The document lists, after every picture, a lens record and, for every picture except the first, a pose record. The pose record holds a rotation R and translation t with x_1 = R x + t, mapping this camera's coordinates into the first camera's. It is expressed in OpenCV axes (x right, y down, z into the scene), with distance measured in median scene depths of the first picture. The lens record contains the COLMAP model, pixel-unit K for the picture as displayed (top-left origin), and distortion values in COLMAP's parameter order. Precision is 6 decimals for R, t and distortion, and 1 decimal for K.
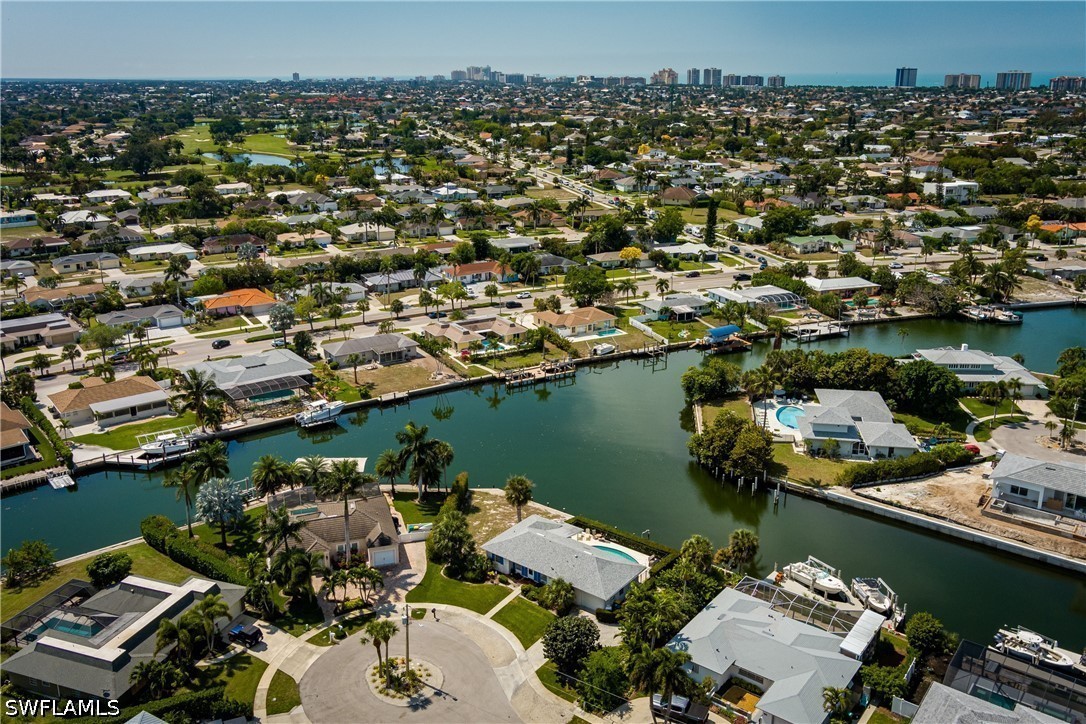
lens RADIAL K [[915.3, 0, 543.0], [0, 915.3, 362.0], [0, 0, 1]] dist [0.052848, -0.081601]
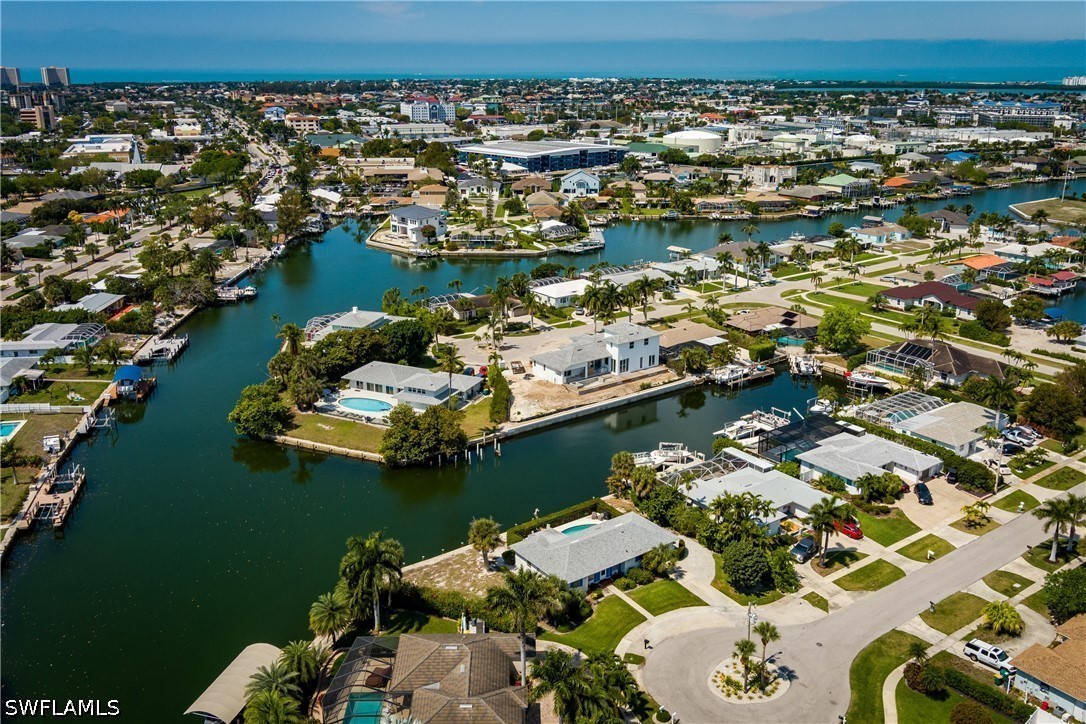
lens RADIAL K [[915.3, 0, 543.0], [0, 915.3, 362.0], [0, 0, 1]] dist [0.052848, -0.081601]
pose [[0.245820, -0.297702, 0.922467, -0.494812], [0.272654, 0.934481, 0.228921, -0.131727], [-0.930179, 0.195241, 0.310884, 0.390331]]
